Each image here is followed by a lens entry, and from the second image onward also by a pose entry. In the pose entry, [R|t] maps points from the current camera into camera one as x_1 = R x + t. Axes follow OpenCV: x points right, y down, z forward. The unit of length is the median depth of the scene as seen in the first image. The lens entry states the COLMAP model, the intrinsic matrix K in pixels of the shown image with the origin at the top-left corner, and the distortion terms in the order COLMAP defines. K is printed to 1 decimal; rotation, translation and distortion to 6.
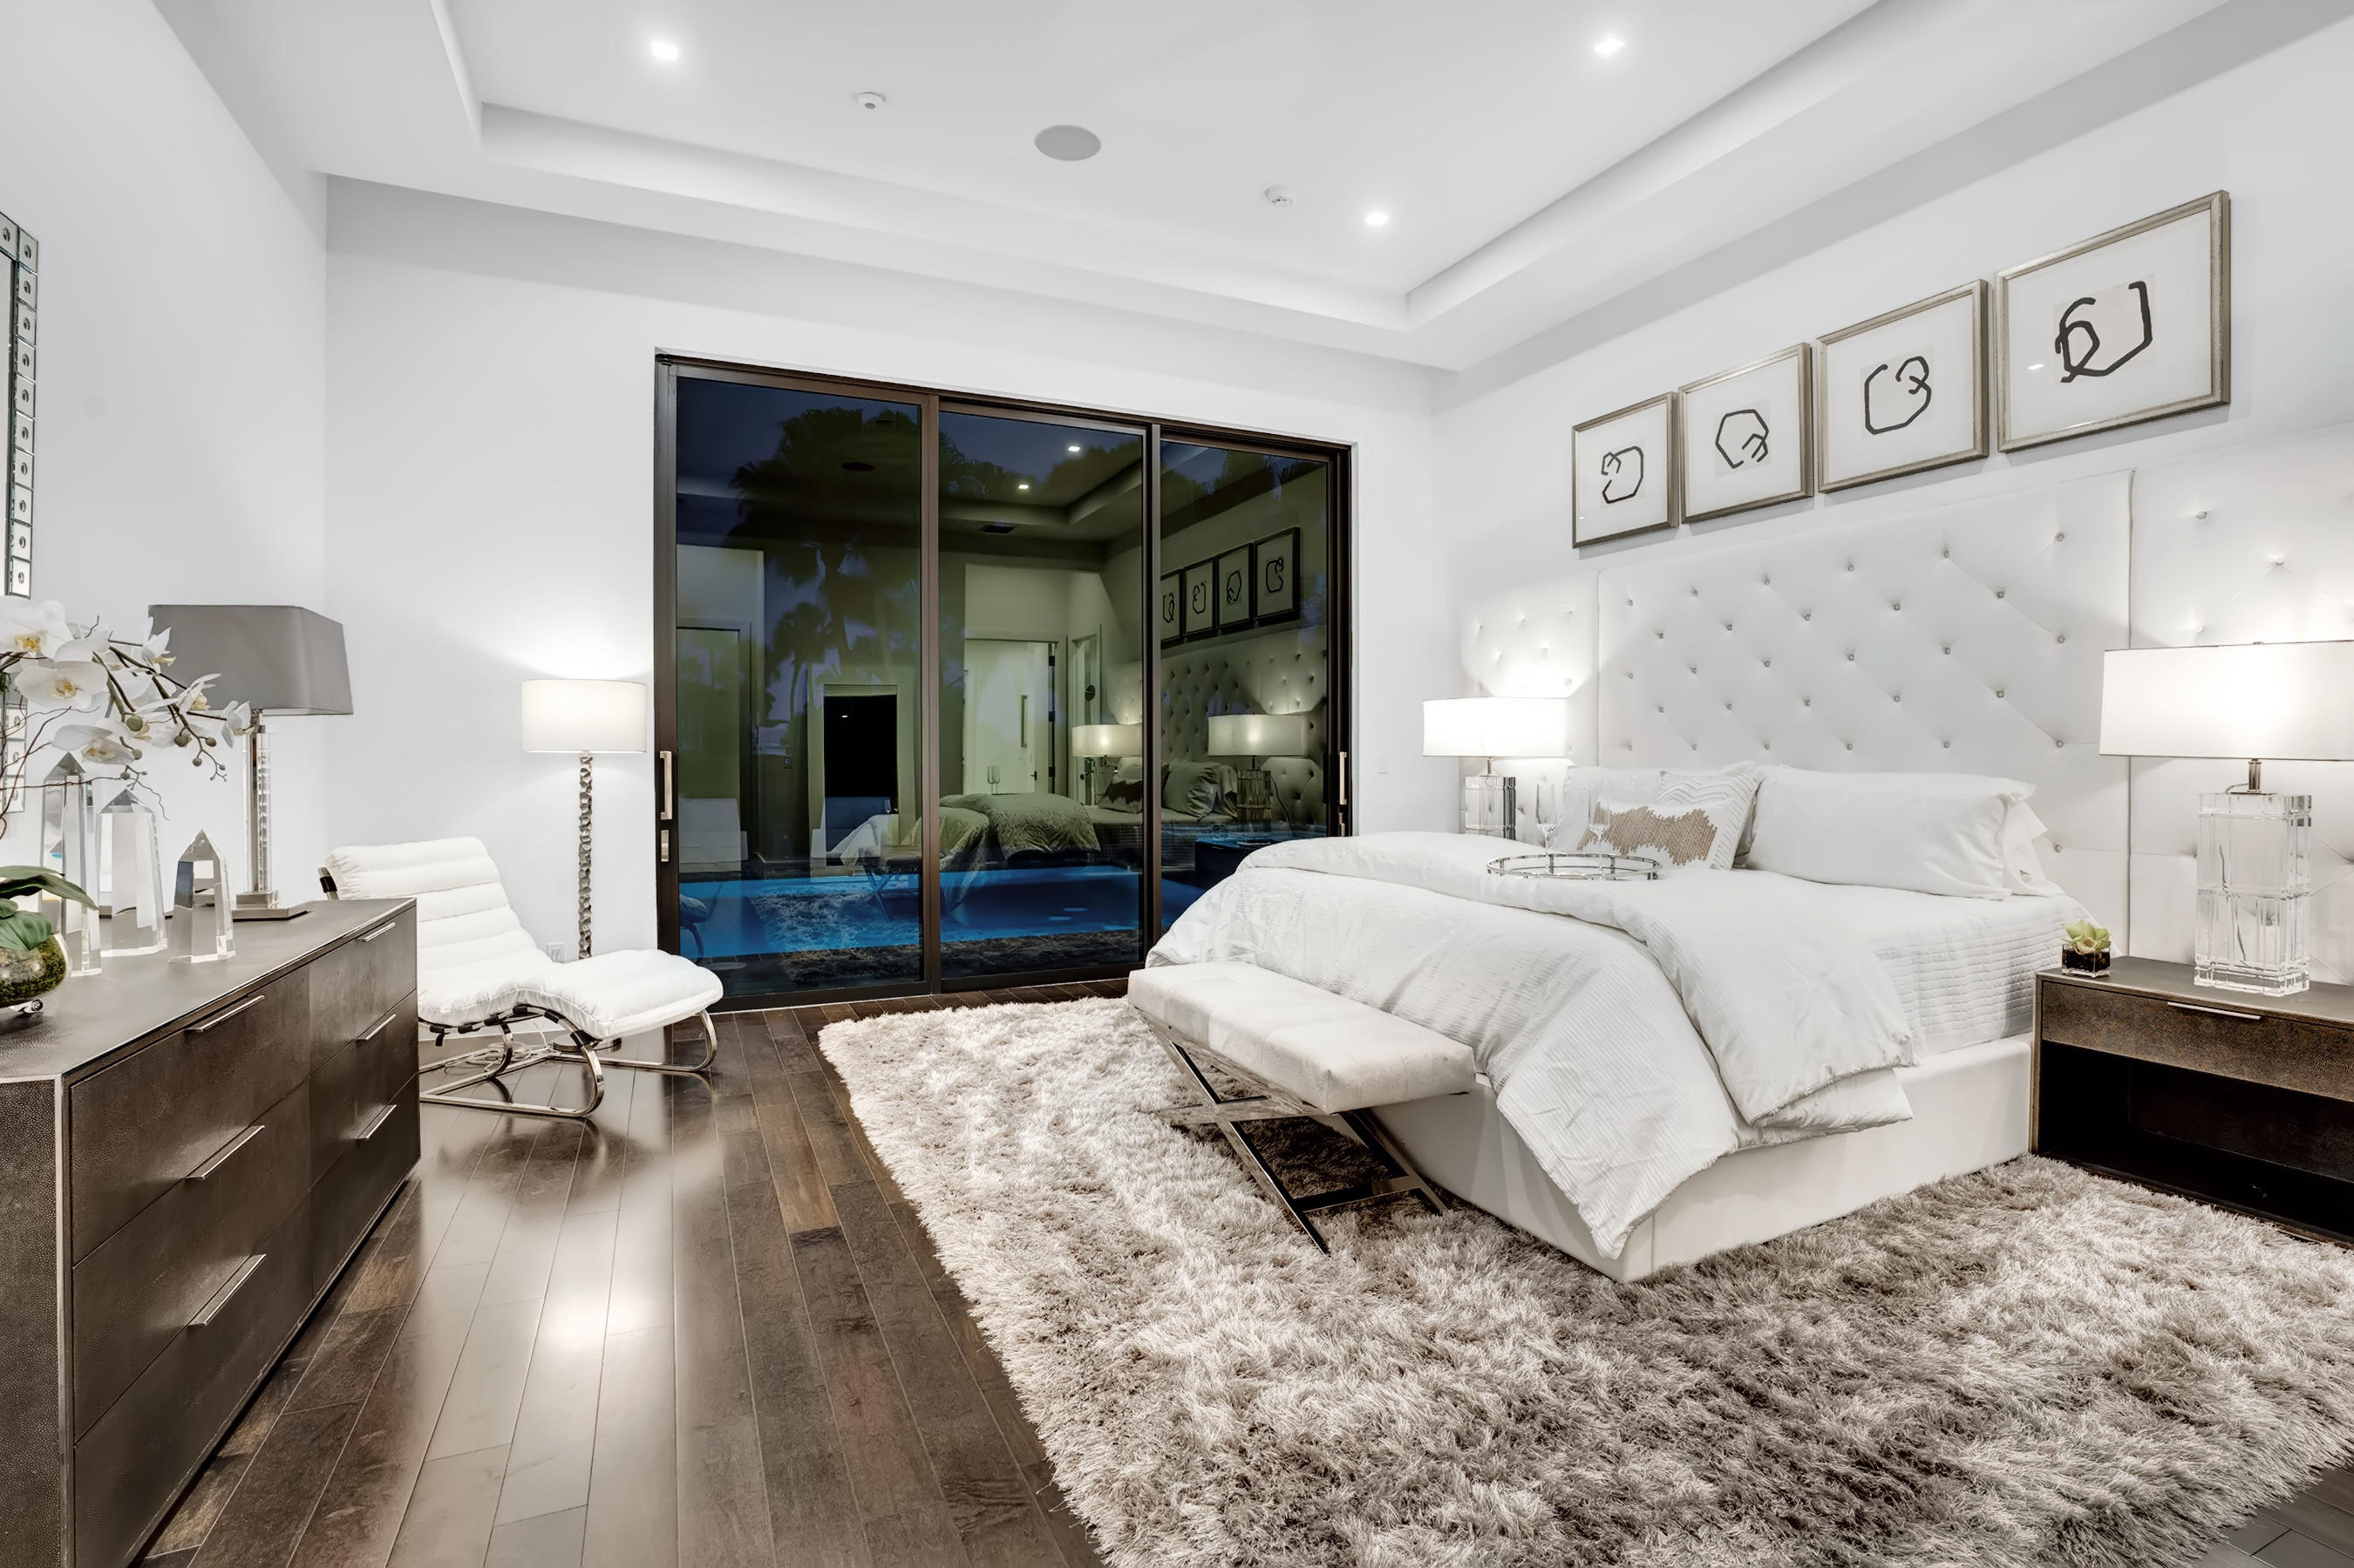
lens RADIAL K [[1069.6, 0, 1177.0], [0, 1069.6, 784.0], [0, 0, 1]] dist [-0.066691, 0.023760]
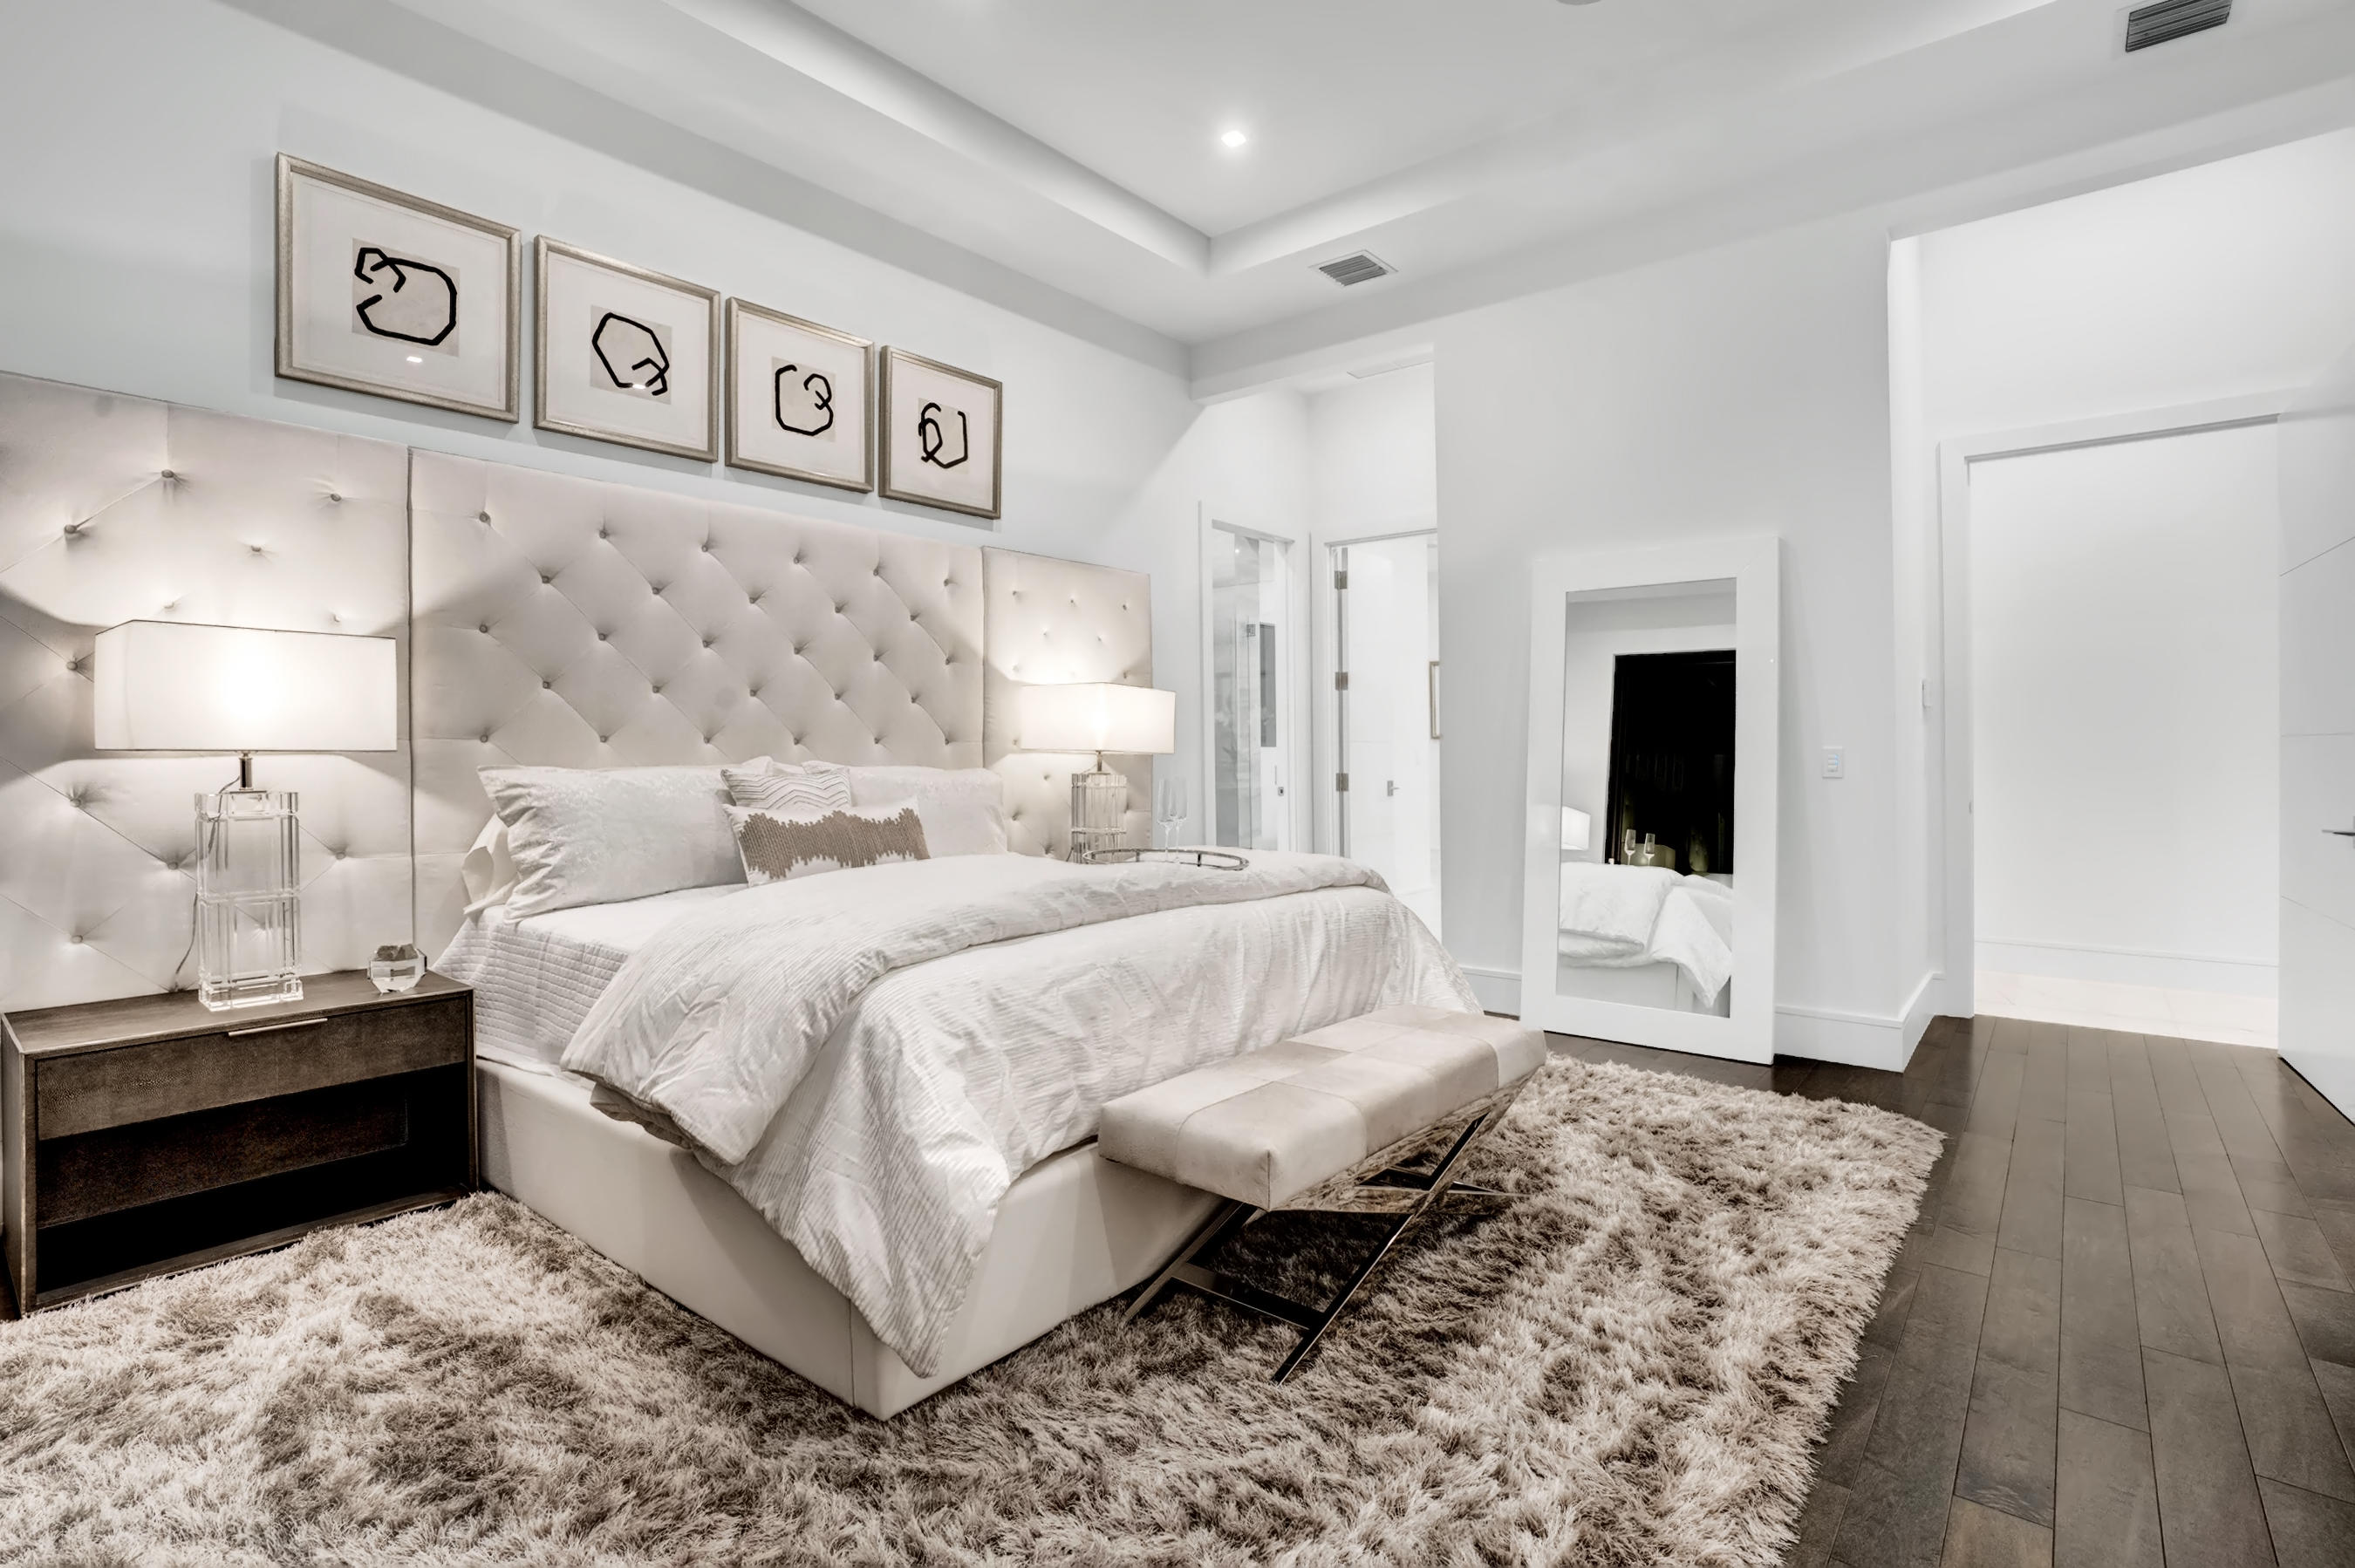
lens RADIAL K [[1154.2, 0, 1125.4], [0, 1154.2, 774.4], [0, 0, 1]] dist [-0.065273, 0.030807]
pose [[-0.408027, -0.017685, 0.912798, -0.545903], [0.022062, 0.999329, 0.029223, -0.033853], [-0.912703, 0.032062, -0.407363, 1.337586]]
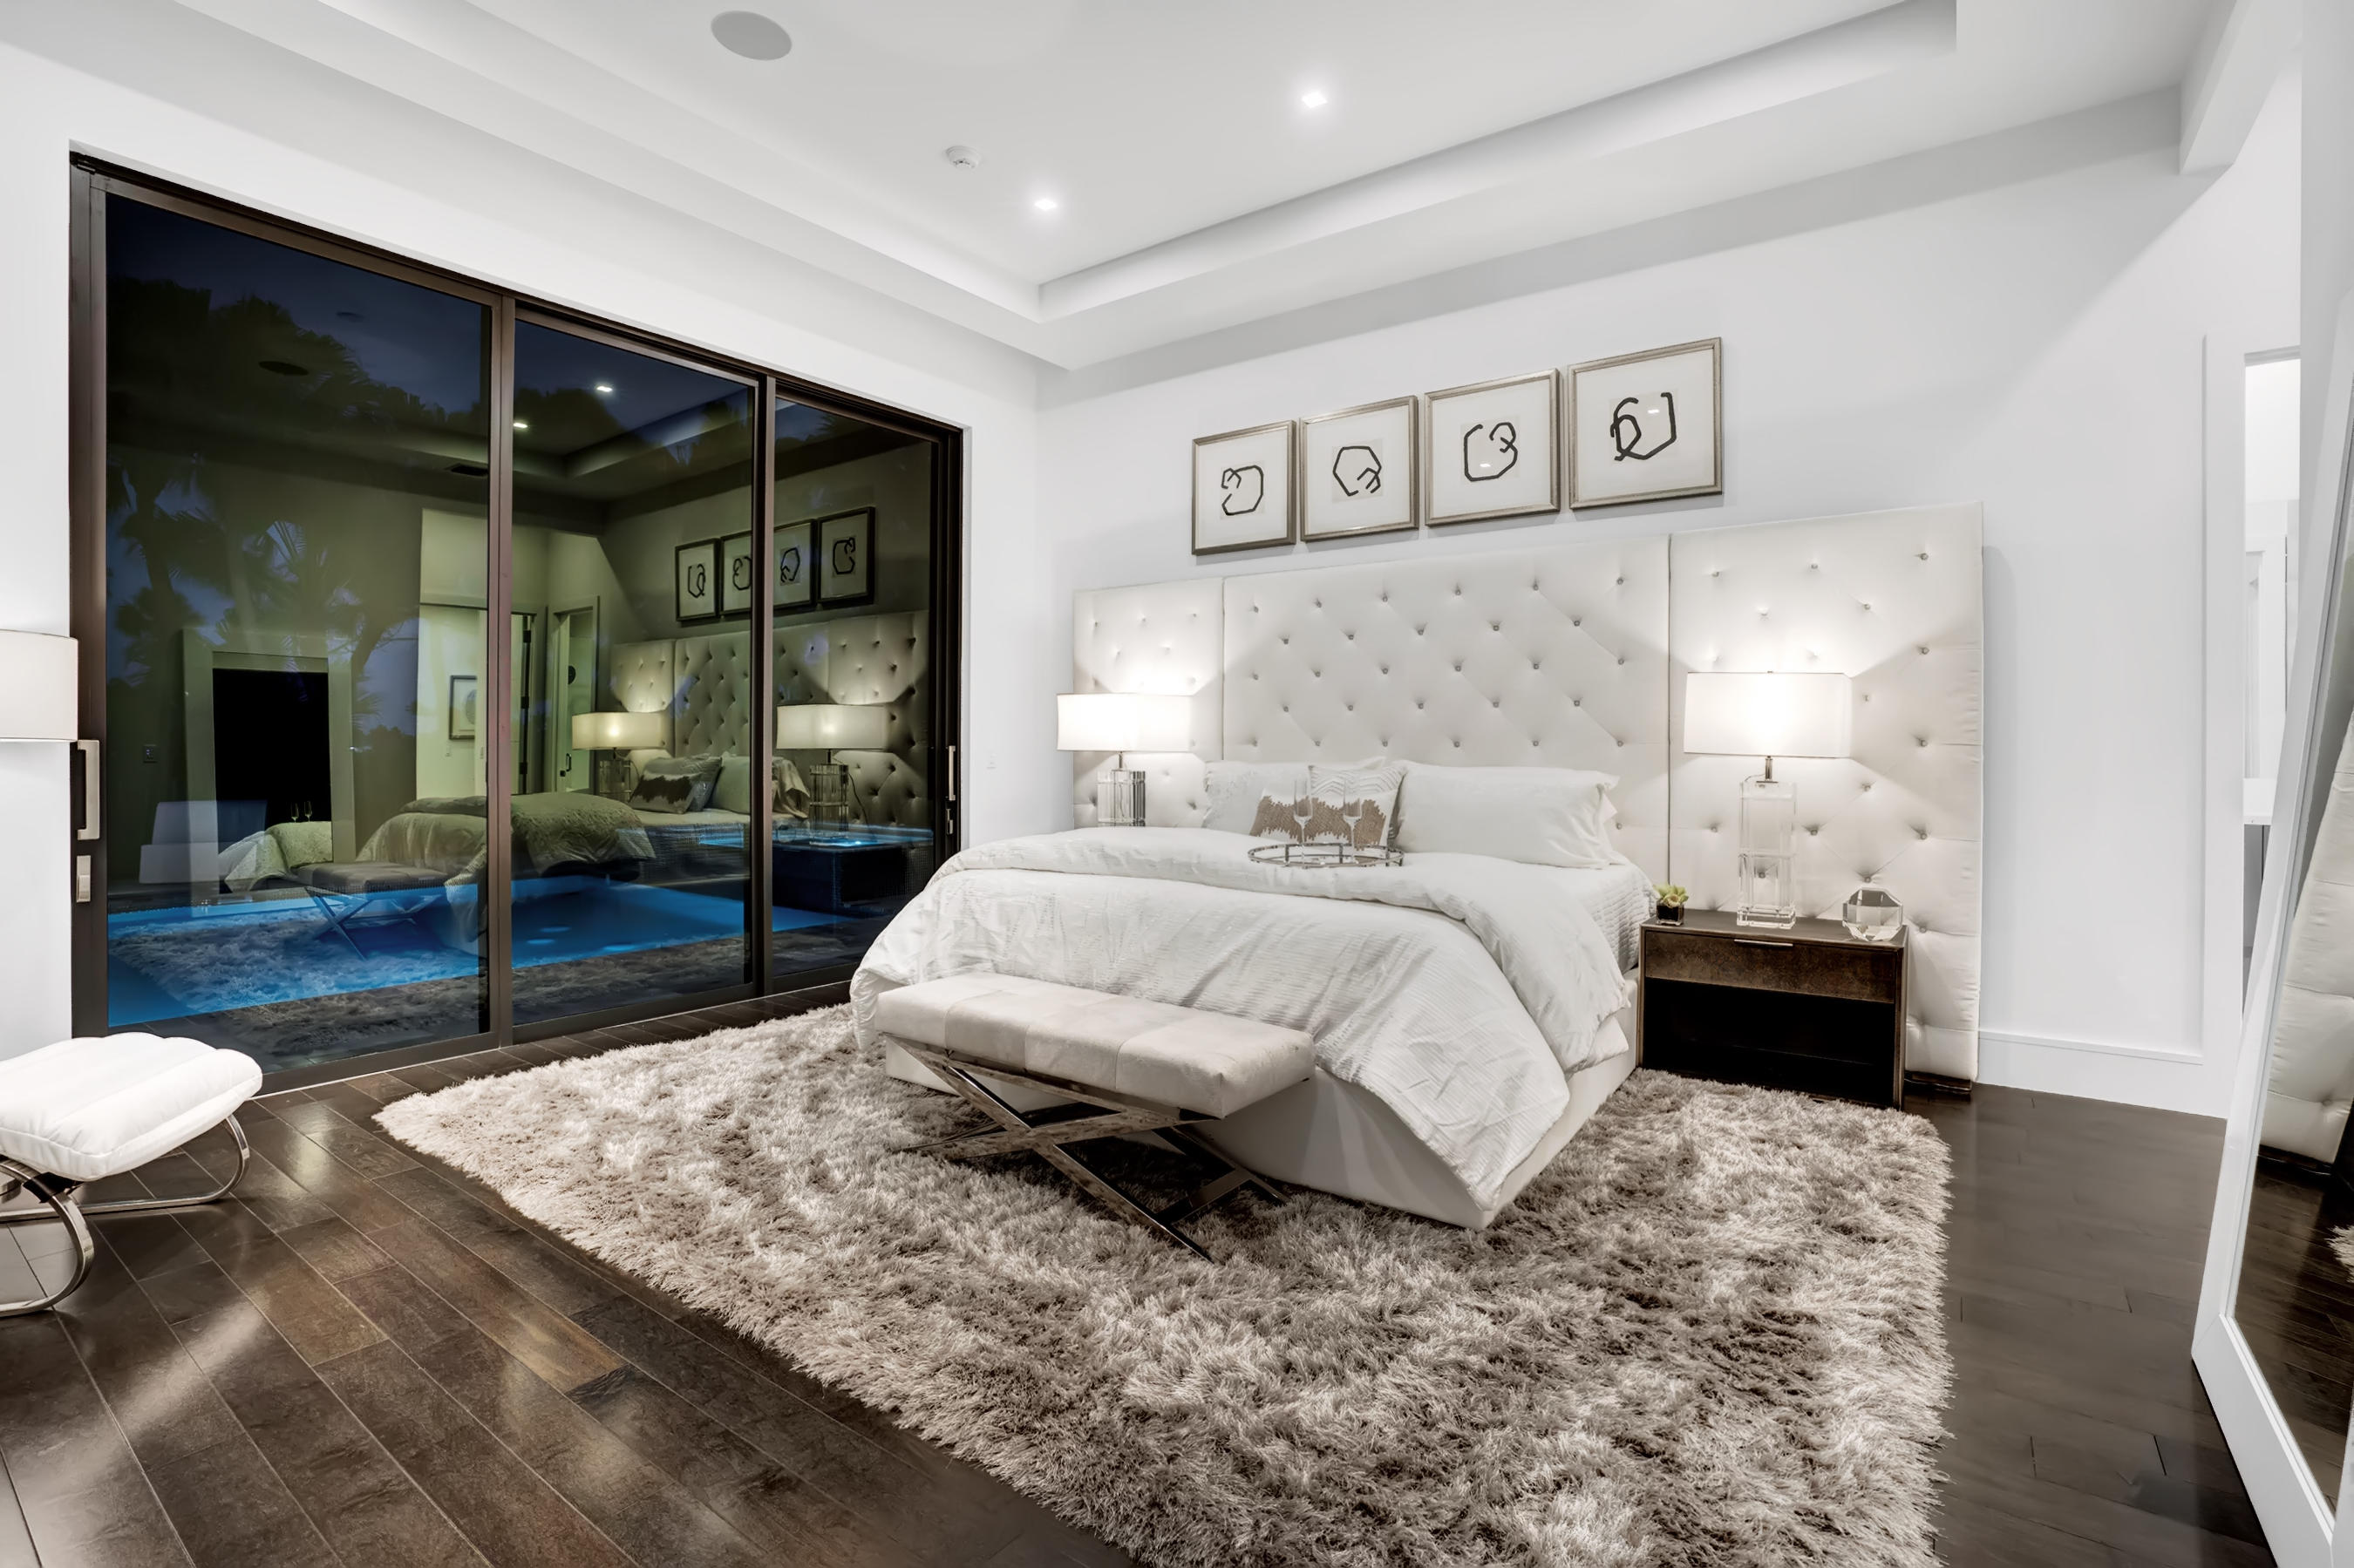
lens RADIAL K [[1079.2, 0, 1176.5], [0, 1079.2, 766.5], [0, 0, 1]] dist [-0.067253, 0.023978]
pose [[0.879625, -0.002243, 0.475662, -0.241301], [0.007043, 0.999941, -0.008310, -0.003436], [-0.475615, 0.010660, 0.879589, 0.099982]]
